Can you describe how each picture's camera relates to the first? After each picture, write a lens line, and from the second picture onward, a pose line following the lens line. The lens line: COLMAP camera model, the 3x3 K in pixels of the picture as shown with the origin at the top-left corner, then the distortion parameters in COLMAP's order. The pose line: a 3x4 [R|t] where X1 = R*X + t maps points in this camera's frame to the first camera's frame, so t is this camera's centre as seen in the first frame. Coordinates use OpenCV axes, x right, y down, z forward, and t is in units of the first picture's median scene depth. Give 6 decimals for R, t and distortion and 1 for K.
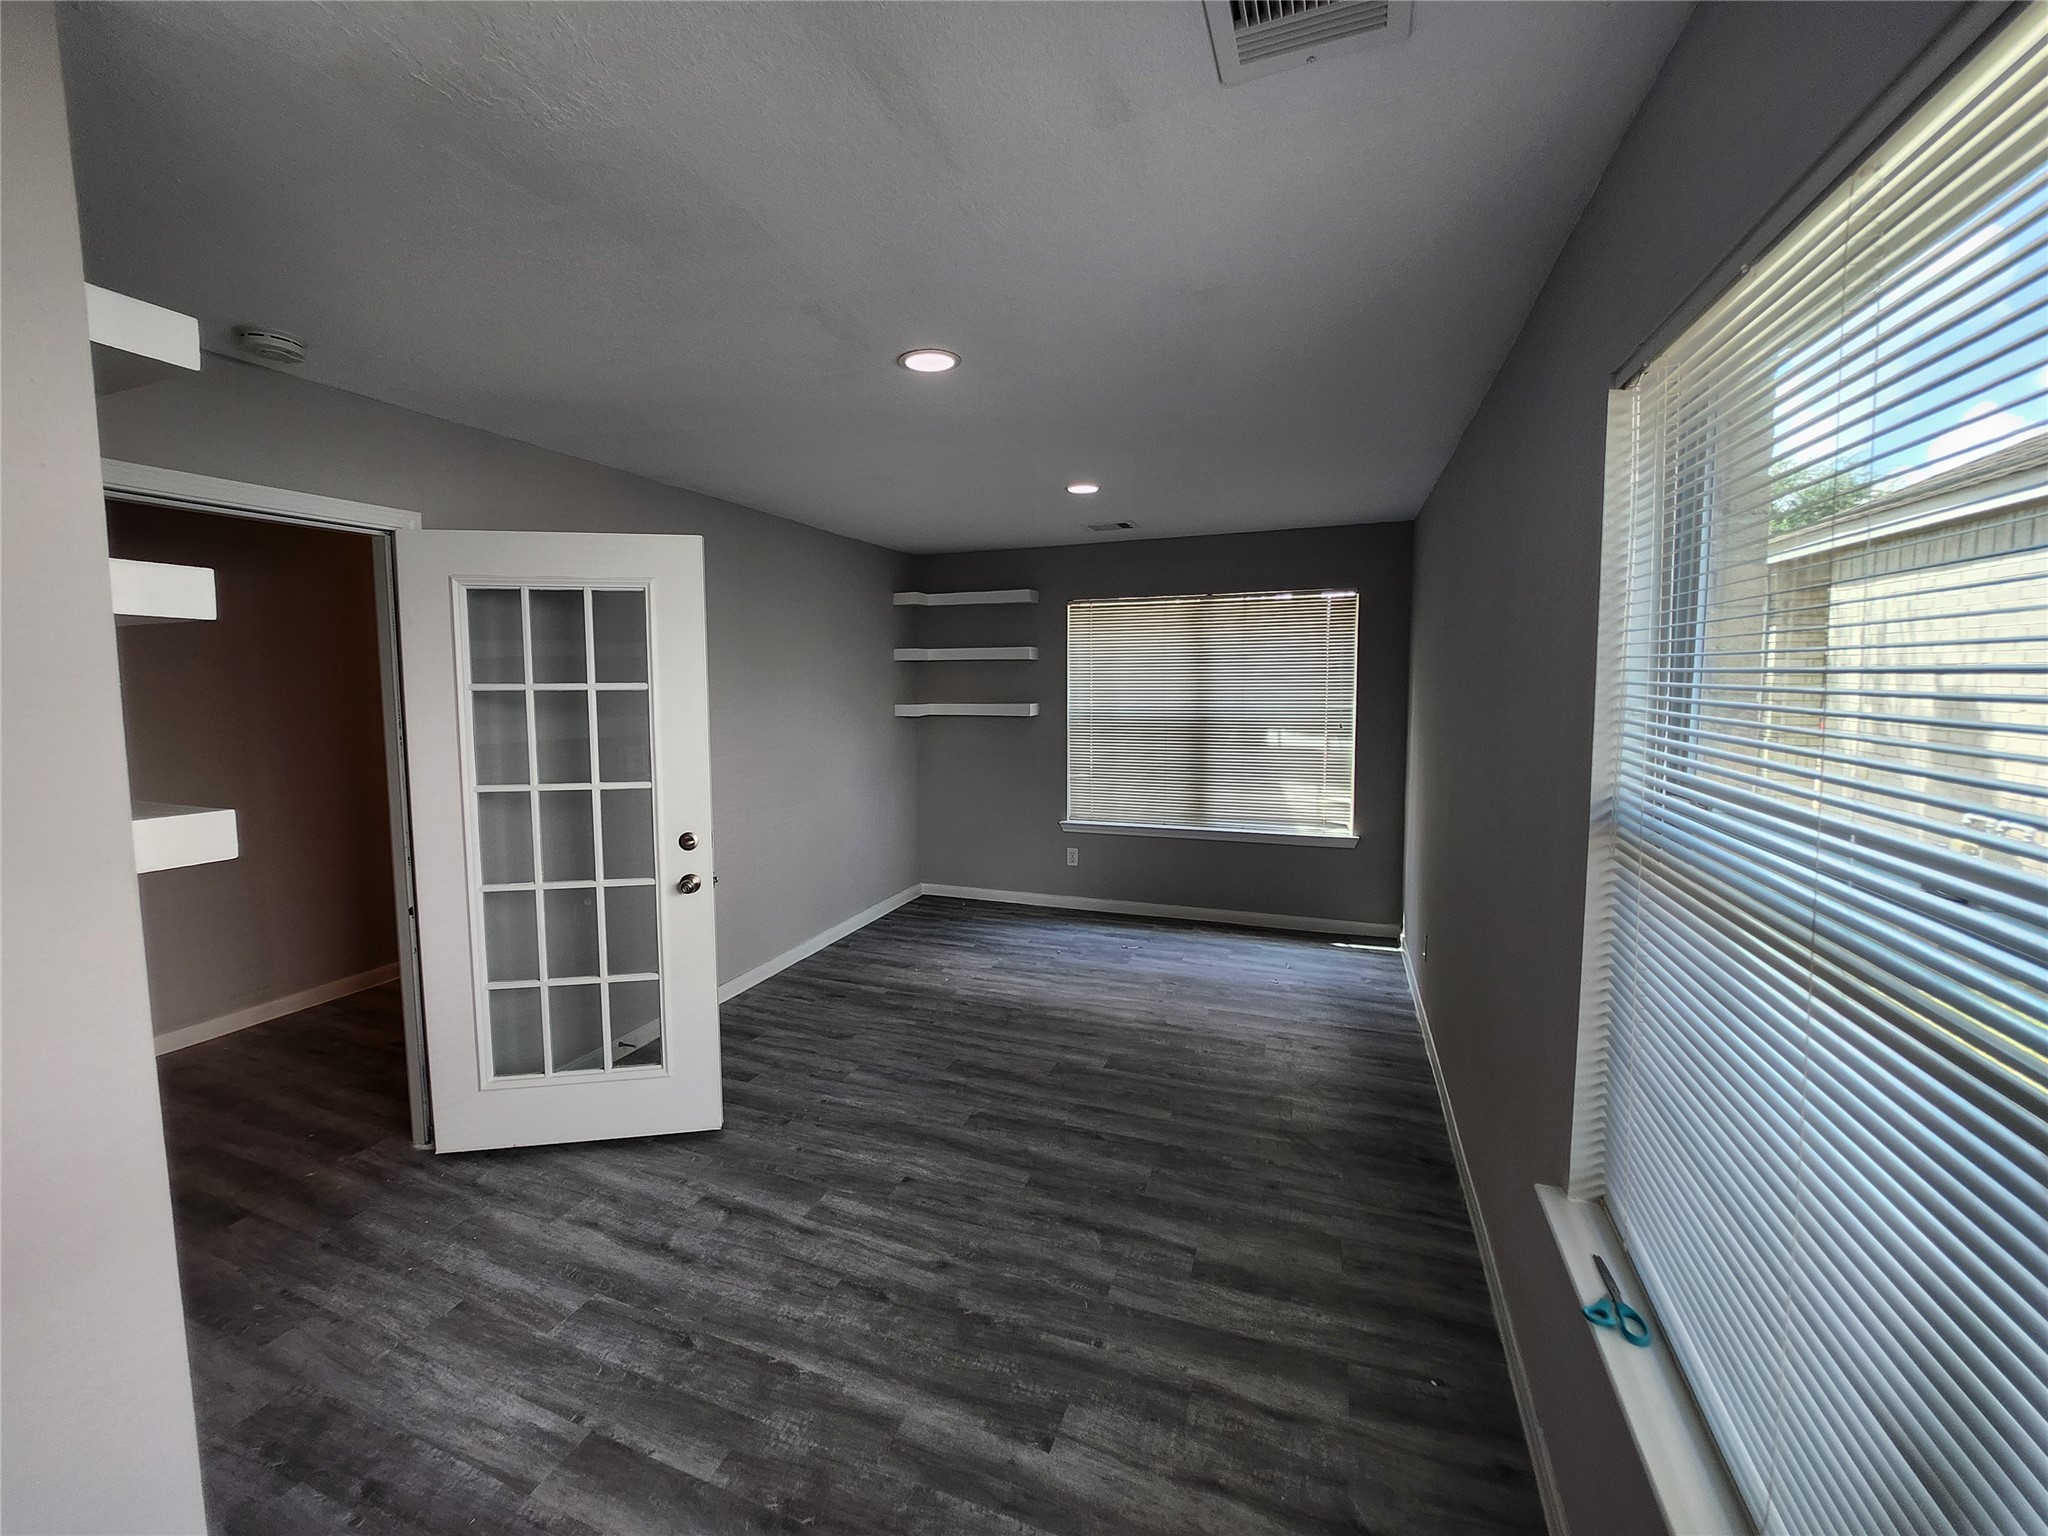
lens RADIAL K [[820.7, 0, 1005.4], [0, 820.7, 738.5], [0, 0, 1]] dist [-0.010134, -0.005606]
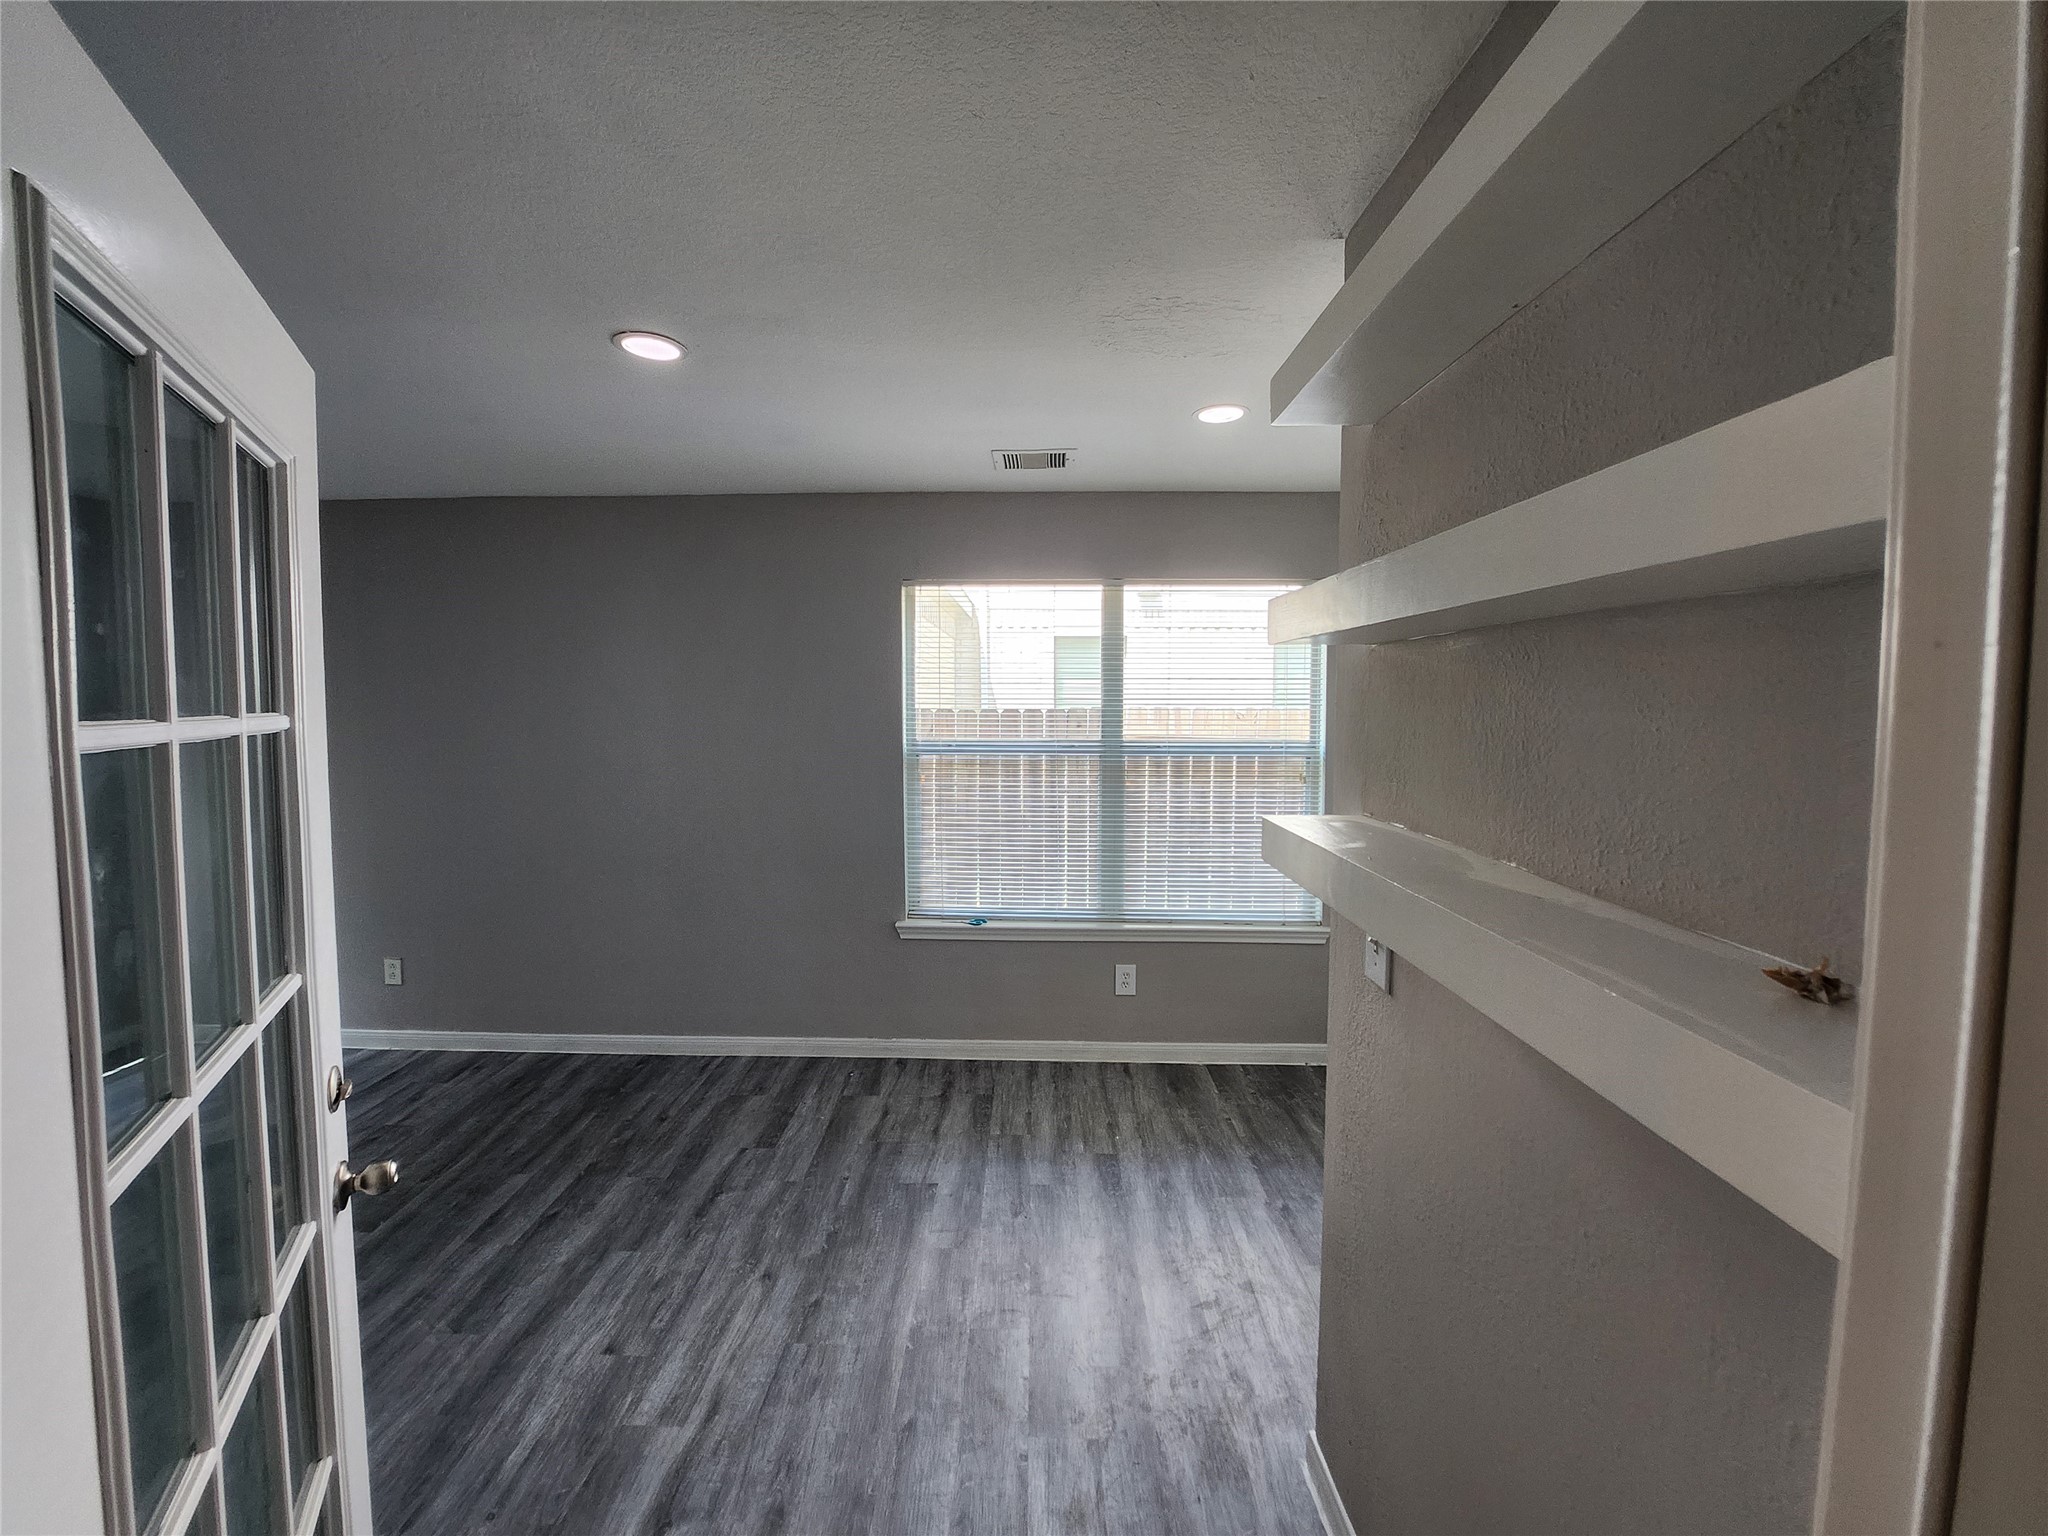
lens RADIAL K [[816.1, 0, 1012.8], [0, 816.1, 742.9], [0, 0, 1]] dist [-0.010745, -0.005469]
pose [[-0.337863, -0.046107, 0.940065, -0.998120], [0.074775, 0.994327, 0.075642, -0.064488], [-0.938220, 0.095850, -0.332499, 0.893058]]
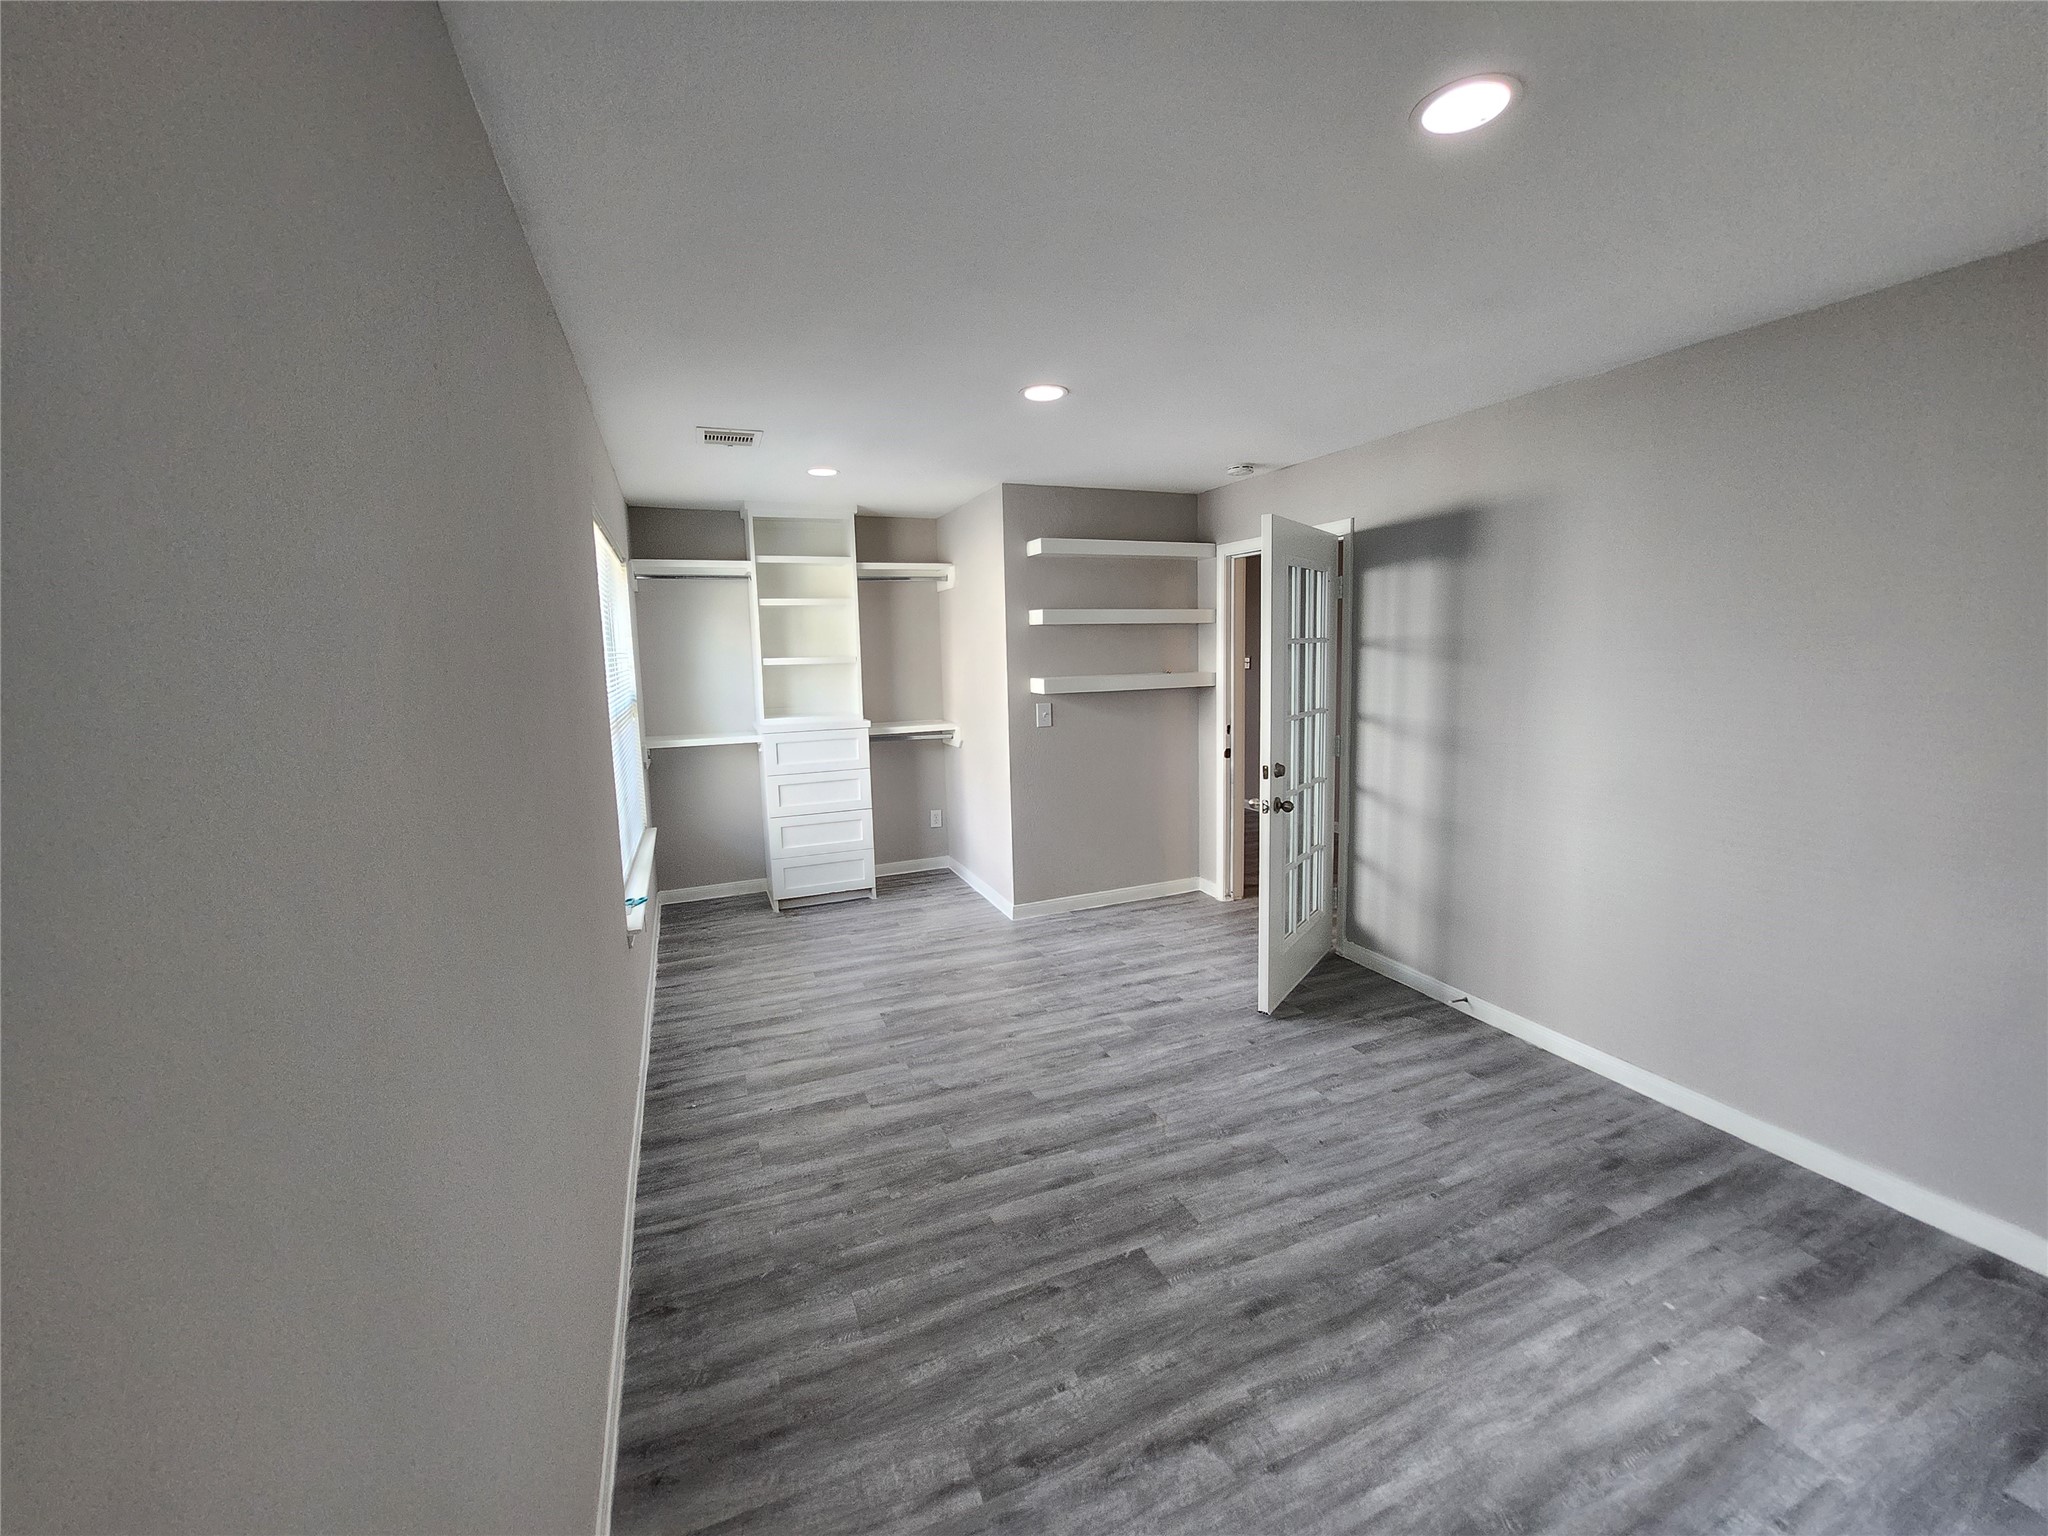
lens RADIAL K [[816.1, 0, 1012.8], [0, 816.1, 742.9], [0, 0, 1]] dist [-0.010745, -0.005469]
pose [[-0.729270, 0.103663, -0.676327, 0.791286], [-0.022487, 0.984292, 0.175113, -0.130033], [0.683856, 0.142913, -0.715484, 1.806408]]
